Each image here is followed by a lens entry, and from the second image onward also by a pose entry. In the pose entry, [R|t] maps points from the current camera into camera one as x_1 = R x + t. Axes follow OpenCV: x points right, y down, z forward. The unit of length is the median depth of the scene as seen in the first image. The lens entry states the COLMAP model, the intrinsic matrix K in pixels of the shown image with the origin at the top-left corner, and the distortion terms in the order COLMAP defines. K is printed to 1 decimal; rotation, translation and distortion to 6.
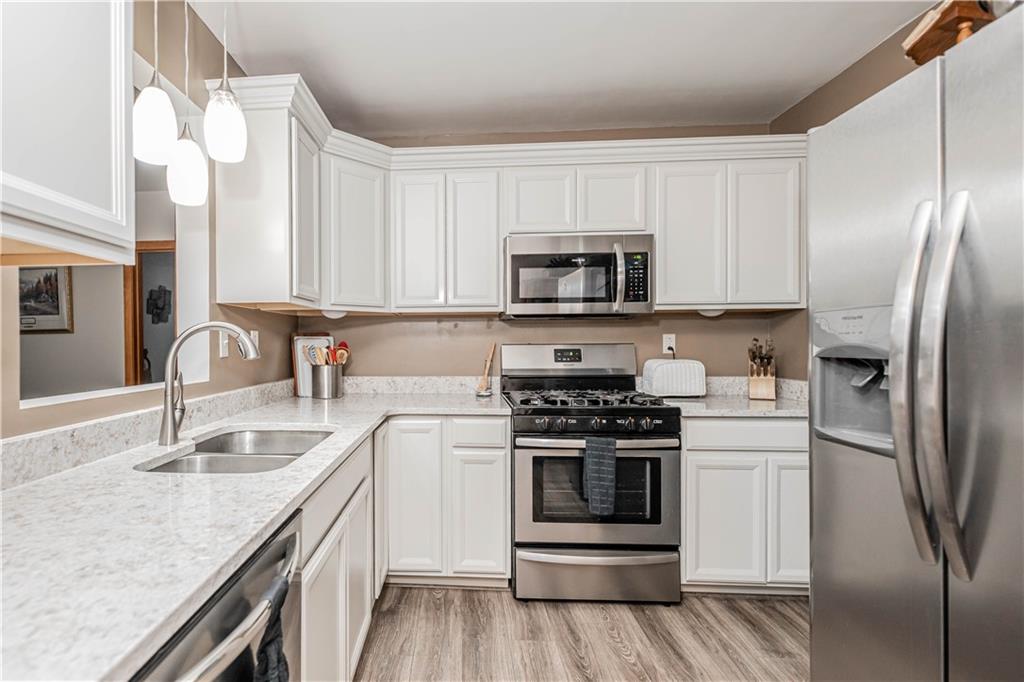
lens RADIAL K [[499.0, 0, 428.9], [0, 499.0, 343.0], [0, 0, 1]] dist [-0.001829, -0.001223]
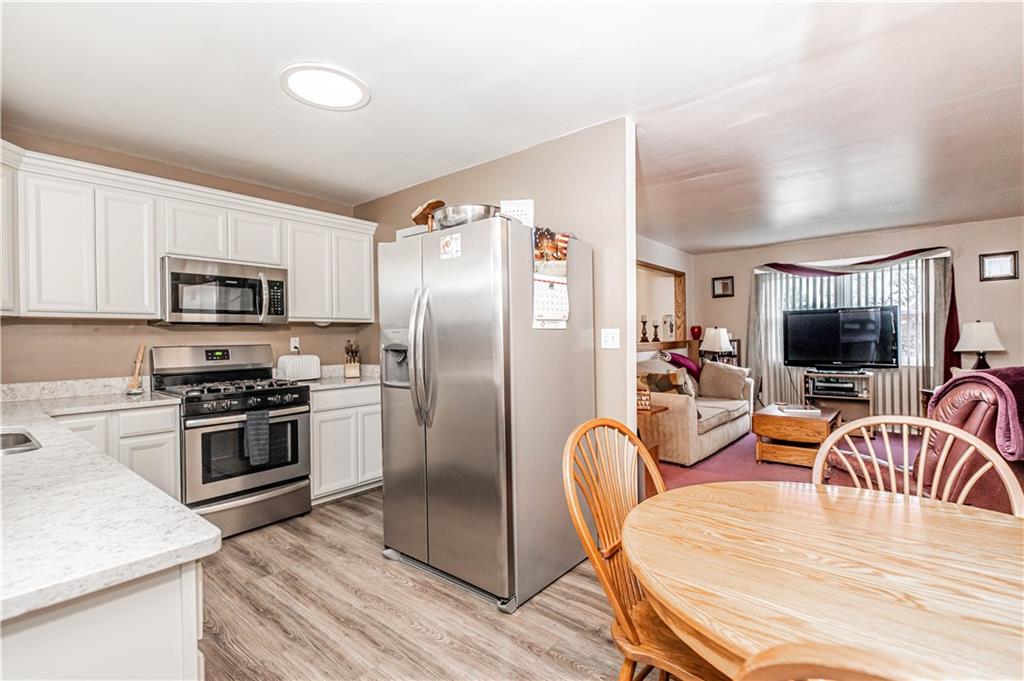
lens RADIAL K [[466.4, 0, 512.0], [0, 466.4, 340.5], [0, 0, 1]] dist [-0.001359, -0.000594]
pose [[0.581916, -0.008465, 0.813205, -0.297489], [0.013110, 0.999914, 0.001027, -0.003240], [-0.813143, 0.010064, 0.581976, -0.347778]]
